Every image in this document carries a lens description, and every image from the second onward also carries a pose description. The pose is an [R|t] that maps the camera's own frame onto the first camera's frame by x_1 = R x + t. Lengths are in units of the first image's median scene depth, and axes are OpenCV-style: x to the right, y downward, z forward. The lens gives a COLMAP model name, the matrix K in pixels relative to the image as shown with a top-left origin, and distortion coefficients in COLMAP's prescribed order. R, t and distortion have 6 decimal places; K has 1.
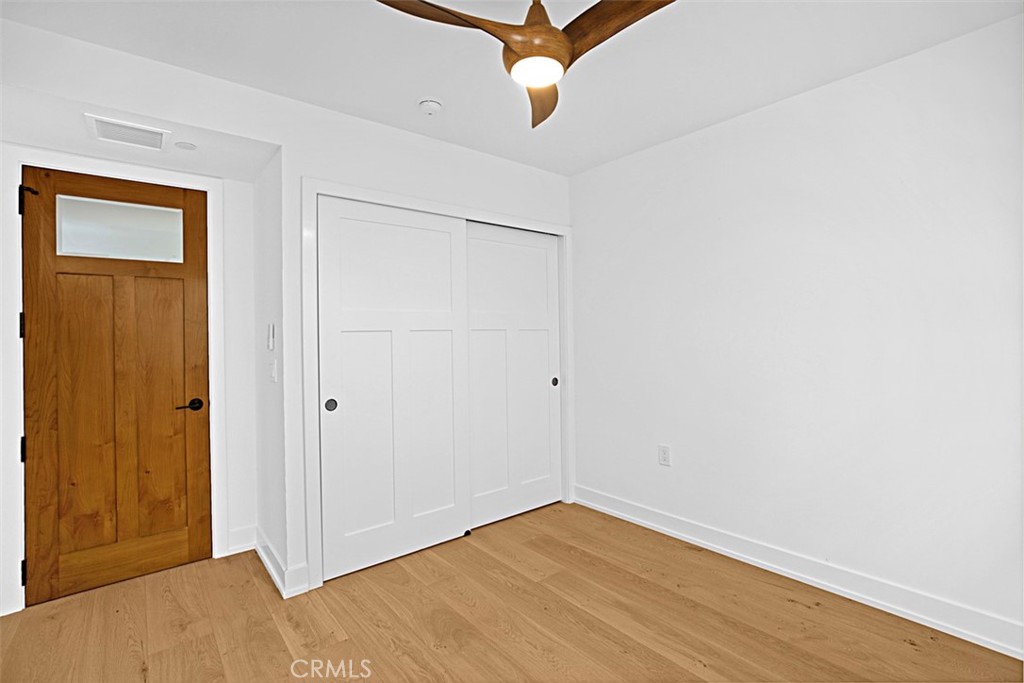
lens RADIAL K [[470.8, 0, 516.7], [0, 470.8, 338.6], [0, 0, 1]] dist [0.000629, 0.000299]
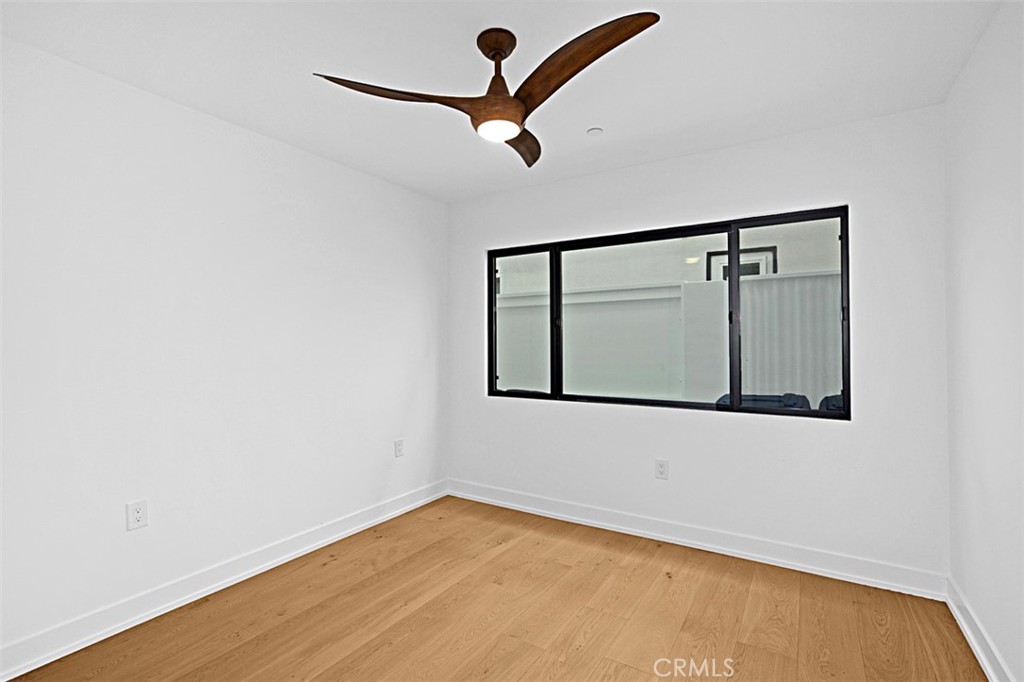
lens RADIAL K [[470.8, 0, 516.8], [0, 470.8, 342.8], [0, 0, 1]] dist [0.000629, 0.000299]
pose [[-0.316083, 0.026889, 0.948350, -0.780928], [0.010284, 0.999637, -0.024916, 0.011247], [-0.948676, 0.001877, -0.316245, 0.931627]]
